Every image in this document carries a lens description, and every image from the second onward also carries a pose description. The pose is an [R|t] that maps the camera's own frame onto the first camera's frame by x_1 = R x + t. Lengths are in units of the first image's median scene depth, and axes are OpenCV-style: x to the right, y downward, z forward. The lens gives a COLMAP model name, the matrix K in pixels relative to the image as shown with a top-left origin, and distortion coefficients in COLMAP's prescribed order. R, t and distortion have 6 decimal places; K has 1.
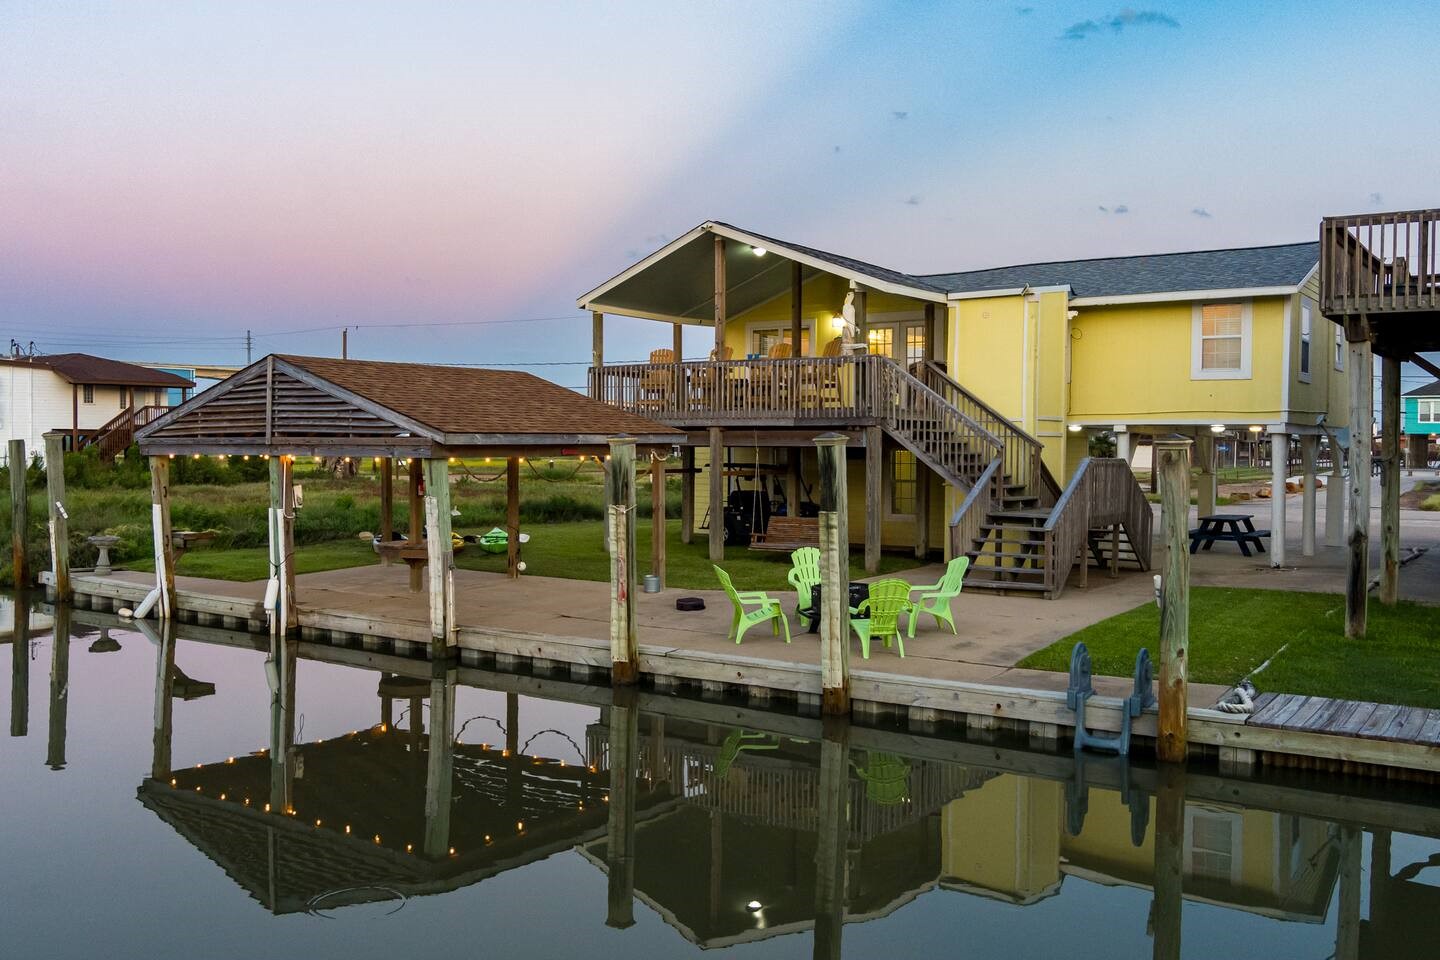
lens RADIAL K [[1300.6, 0, 720.0], [0, 1300.6, 480.0], [0, 0, 1]] dist [0.008442, 0.002734]
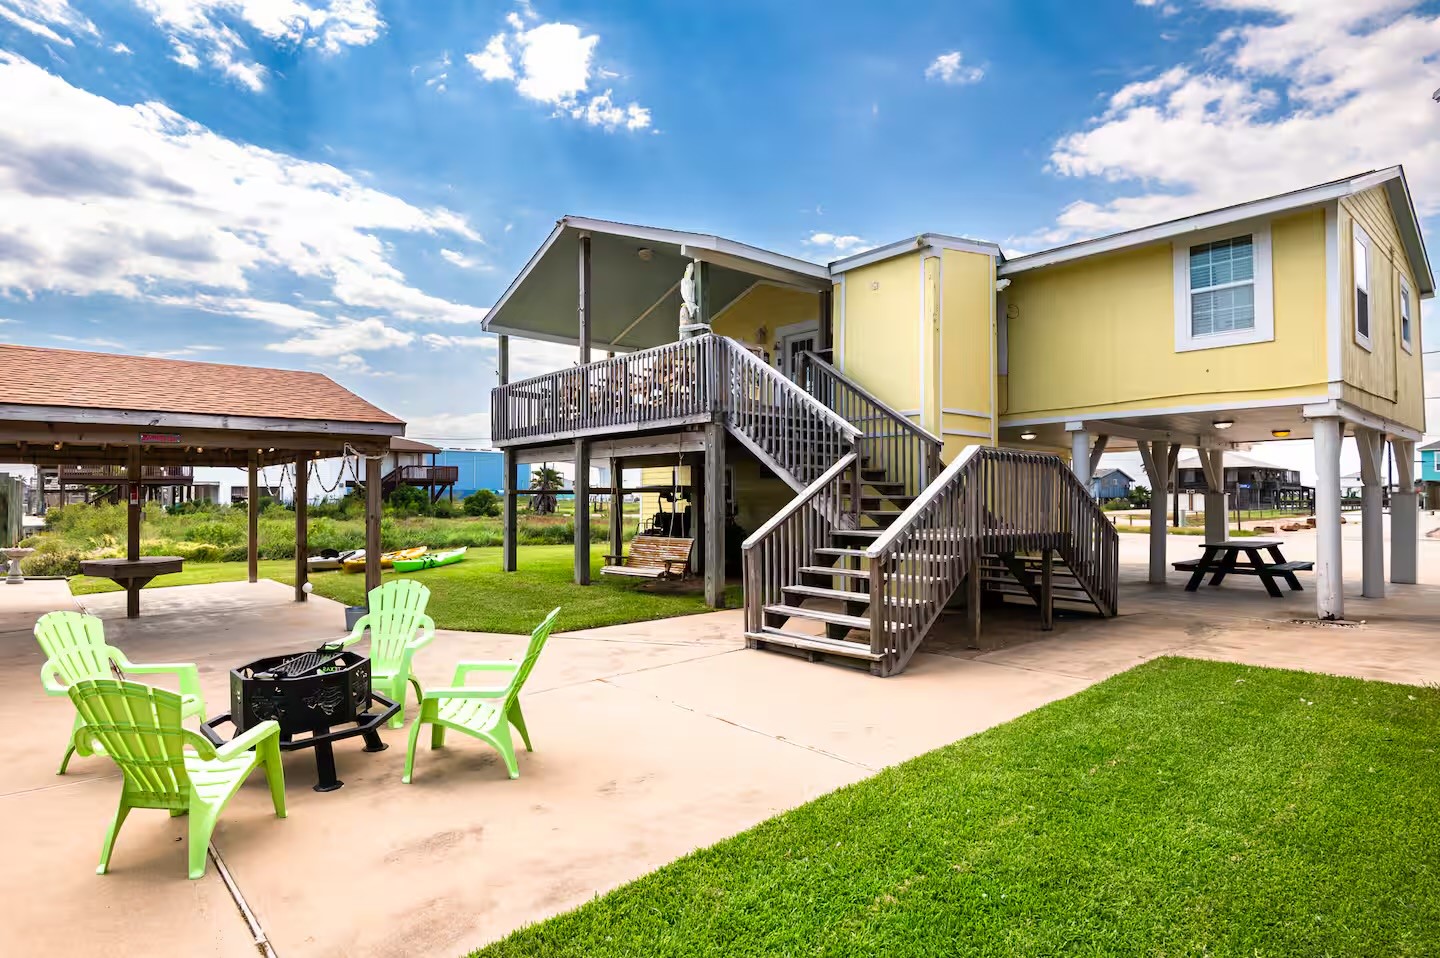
lens RADIAL K [[657.5, 0, 719.0], [0, 657.5, 498.9], [0, 0, 1]] dist [-0.001726, -0.014639]
pose [[0.950130, -0.009802, -0.311701, 0.231067], [-0.003404, 0.999120, -0.041795, 0.020525], [0.311836, 0.040772, 0.949261, 0.575204]]
